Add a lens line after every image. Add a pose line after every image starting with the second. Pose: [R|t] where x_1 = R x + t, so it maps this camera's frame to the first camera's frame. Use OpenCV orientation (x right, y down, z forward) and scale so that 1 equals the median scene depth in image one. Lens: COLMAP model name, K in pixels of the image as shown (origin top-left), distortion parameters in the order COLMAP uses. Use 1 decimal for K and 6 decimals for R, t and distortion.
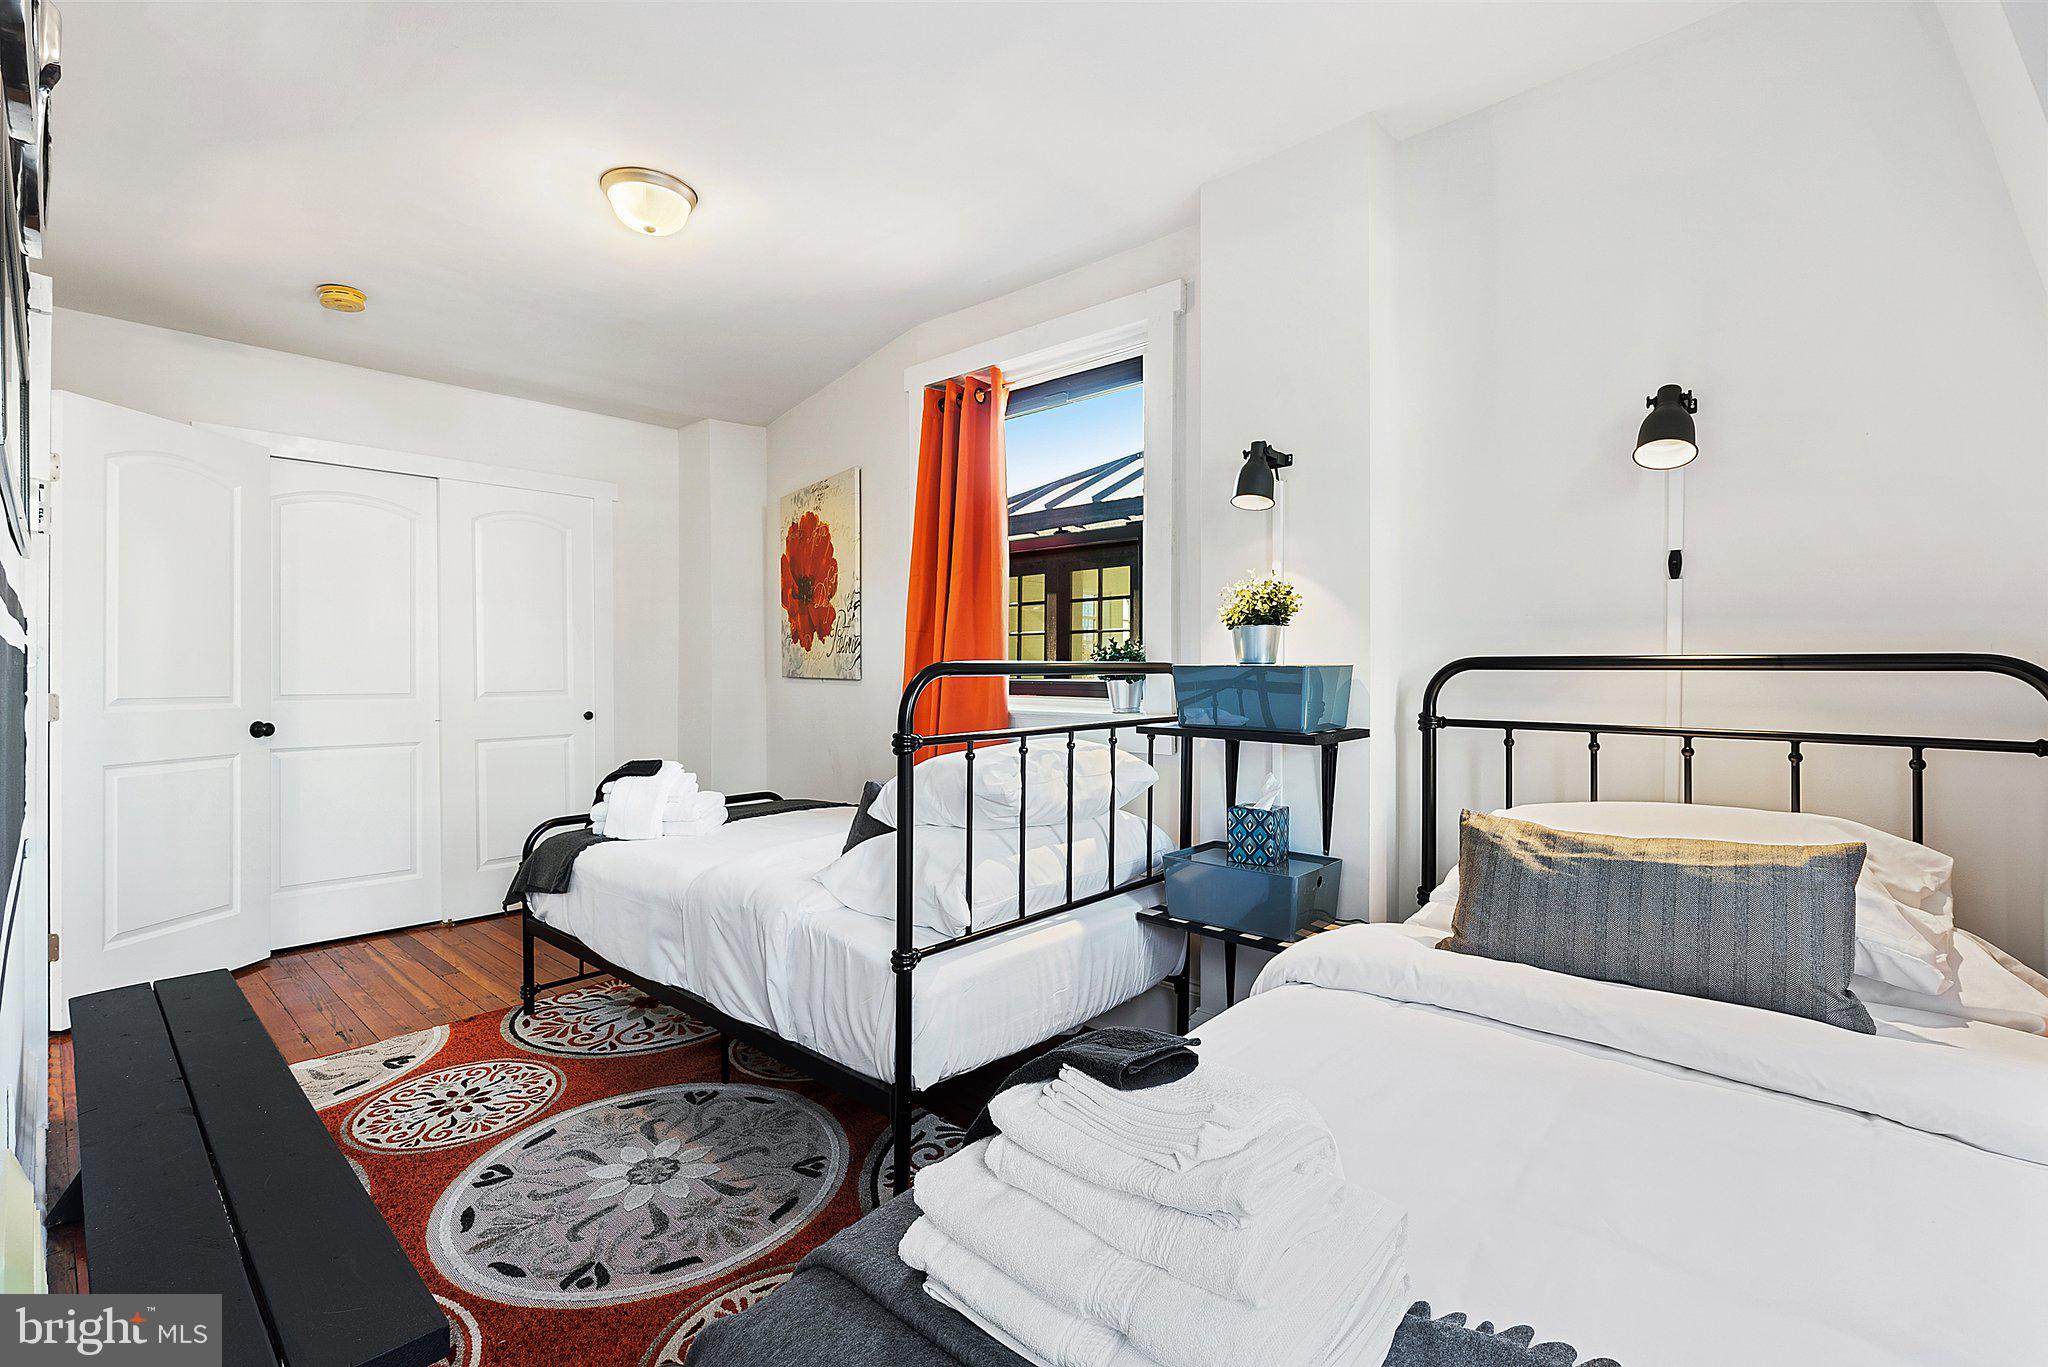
lens RADIAL K [[913.3, 0, 1025.2], [0, 913.3, 677.4], [0, 0, 1]] dist [-0.011845, 0.003794]
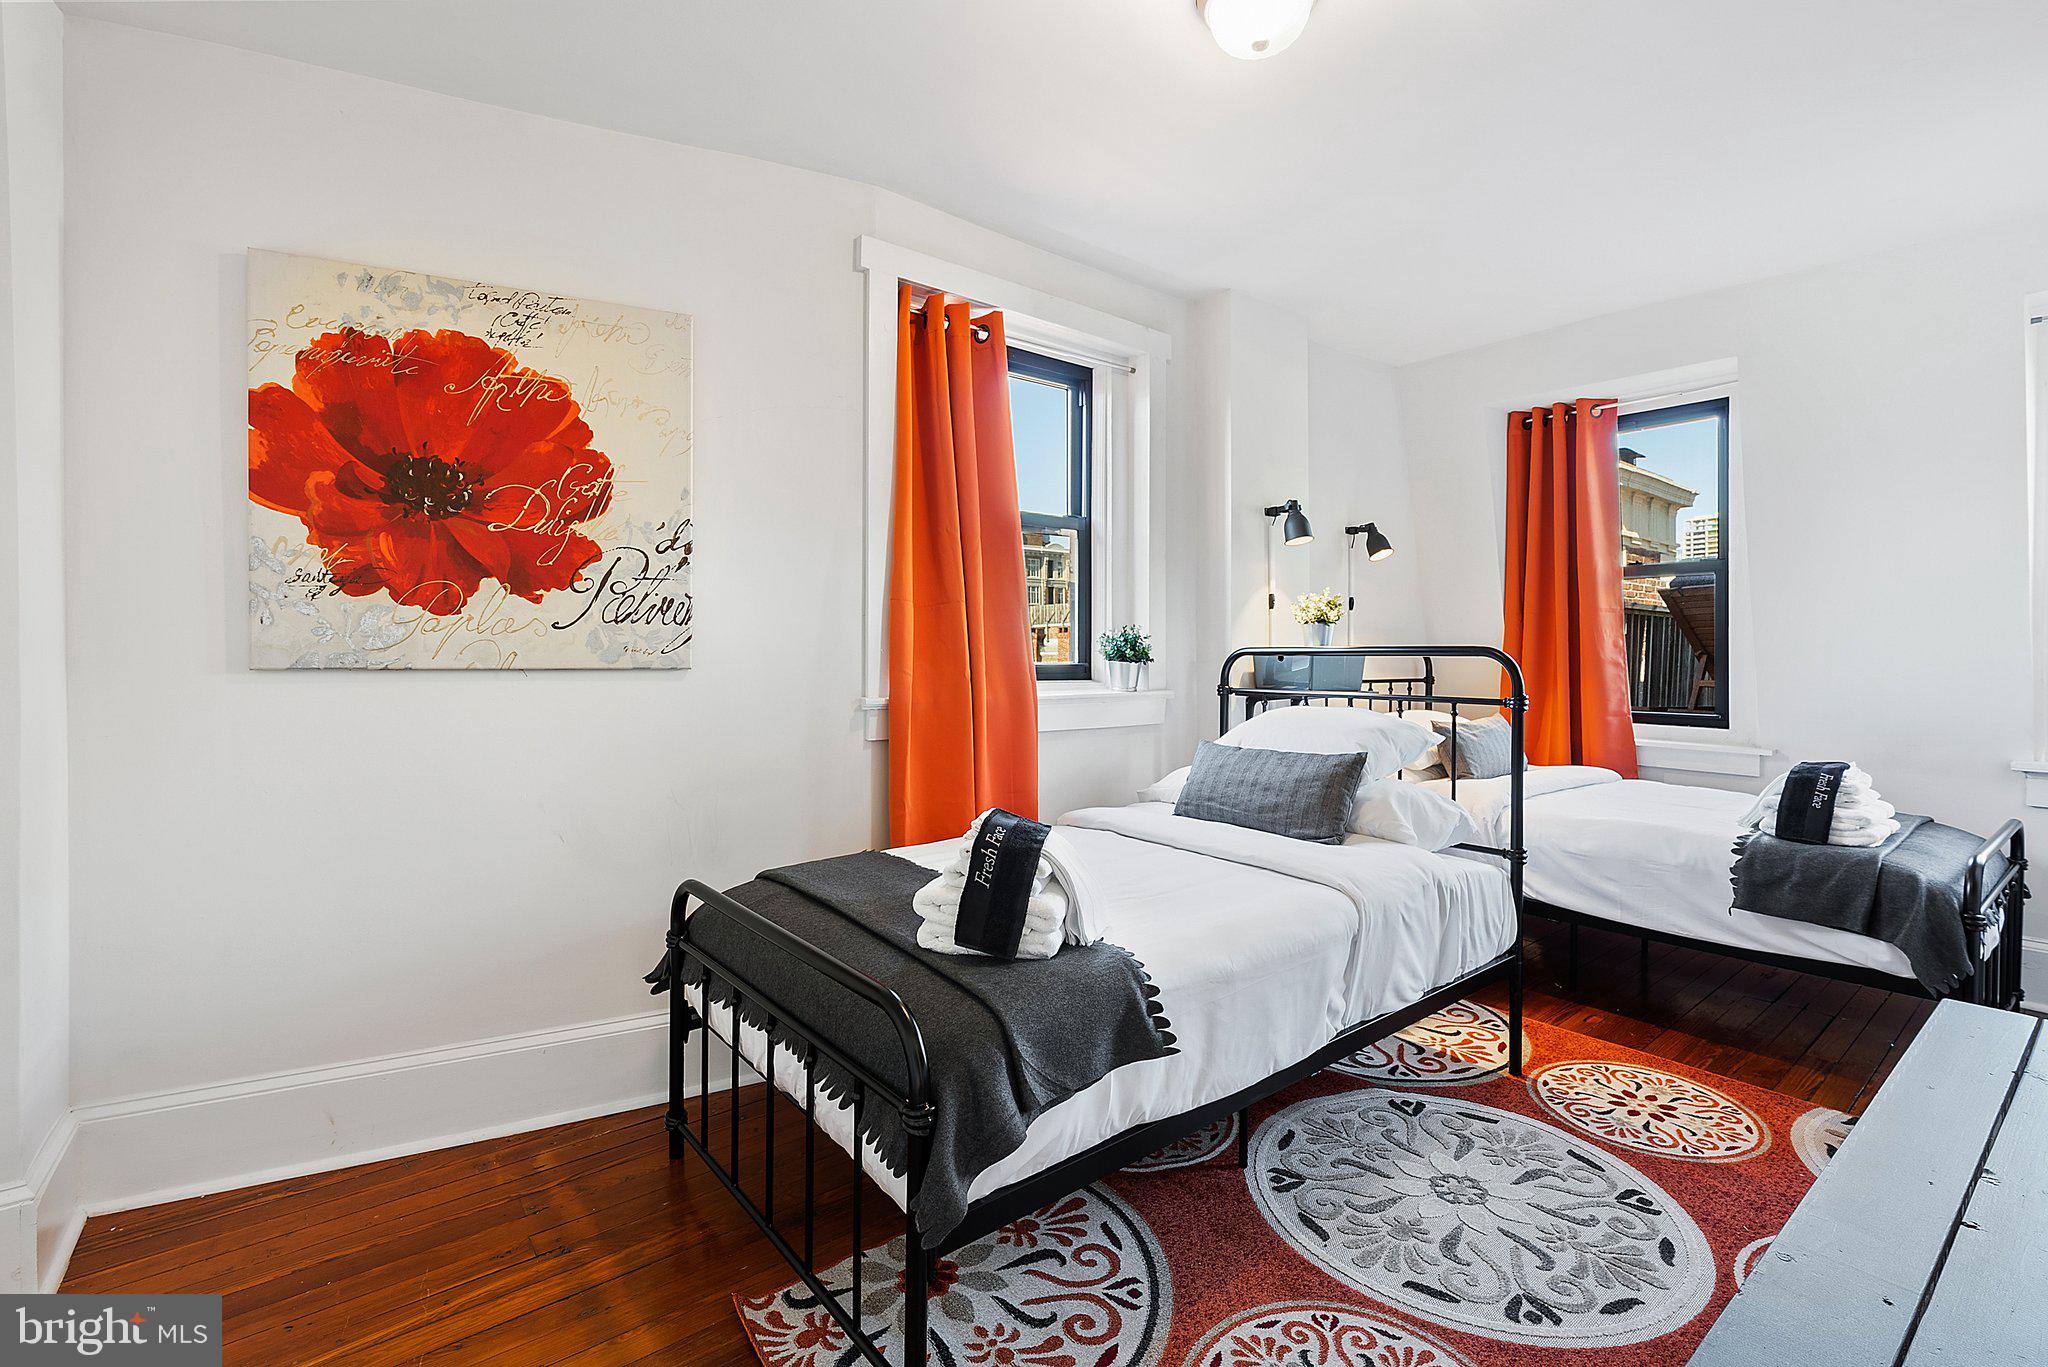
lens RADIAL K [[913.3, 0, 1025.5], [0, 913.3, 665.4], [0, 0, 1]] dist [-0.011845, 0.003794]
pose [[0.160867, -0.010496, 0.986920, -0.894370], [0.009530, 0.999913, 0.009081, -0.004185], [-0.986930, 0.007944, 0.160953, 0.824456]]
